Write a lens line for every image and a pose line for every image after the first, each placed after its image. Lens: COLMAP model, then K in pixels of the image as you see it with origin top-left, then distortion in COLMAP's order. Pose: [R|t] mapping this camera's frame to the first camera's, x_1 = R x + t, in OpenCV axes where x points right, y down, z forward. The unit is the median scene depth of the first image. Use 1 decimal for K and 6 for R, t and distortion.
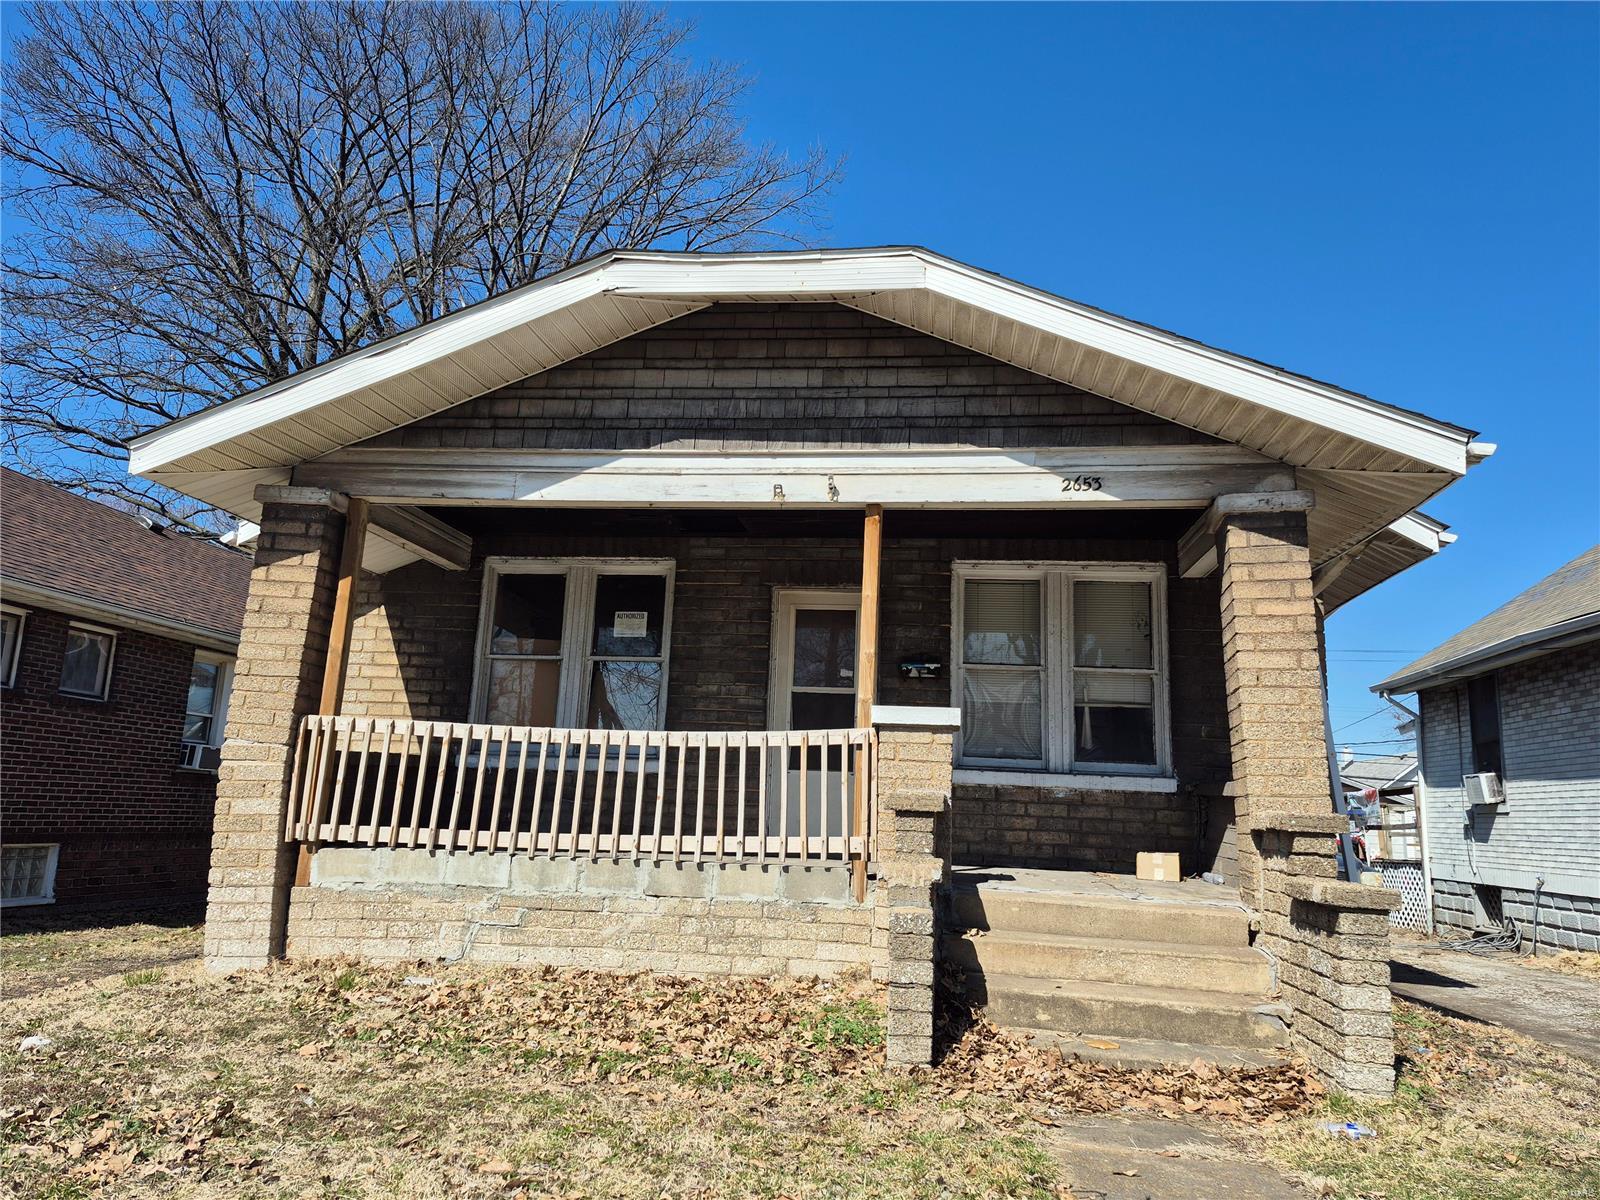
lens RADIAL K [[1105.9, 0, 837.3], [0, 1105.9, 566.9], [0, 0, 1]] dist [0.085114, -0.088912]
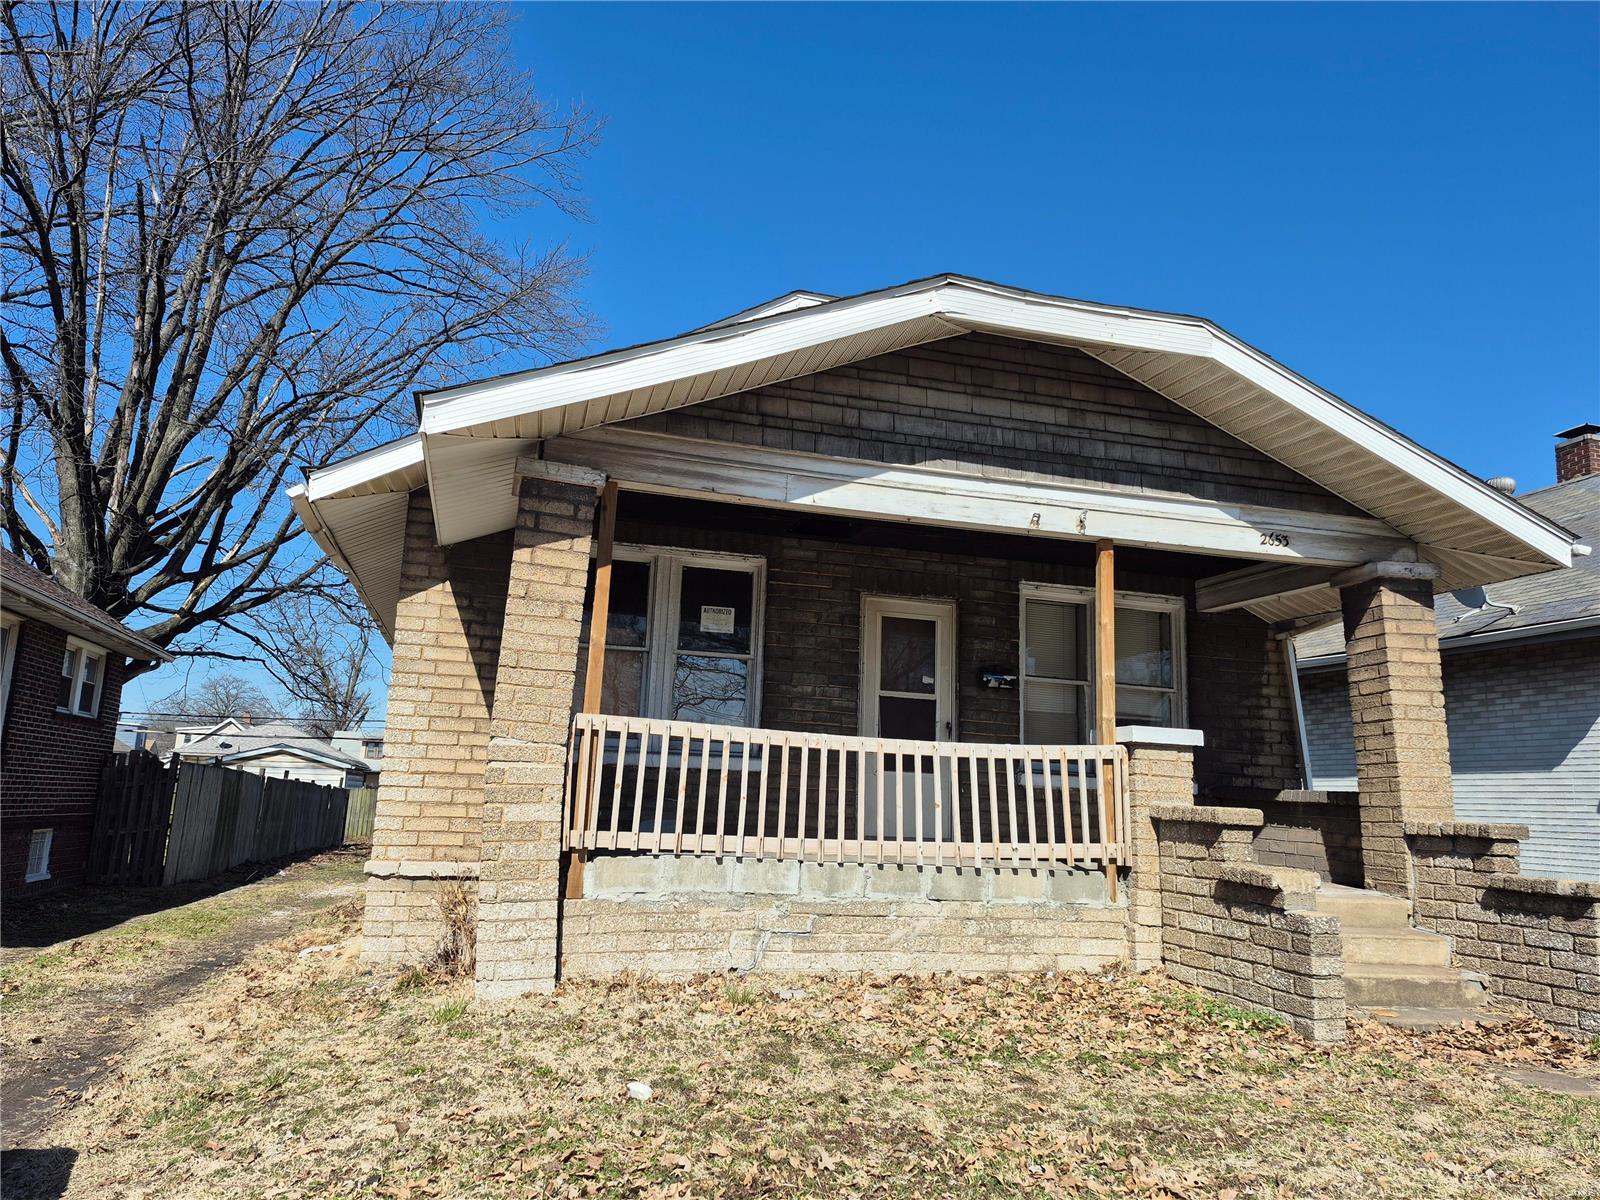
lens RADIAL K [[1105.9, 0, 768.9], [0, 1105.9, 564.7], [0, 0, 1]] dist [0.085114, -0.088912]
pose [[0.925623, 0.077733, 0.370378, -0.667571], [-0.086638, 0.996212, 0.007440, -0.010691], [-0.368396, -0.038976, 0.928851, 0.094028]]
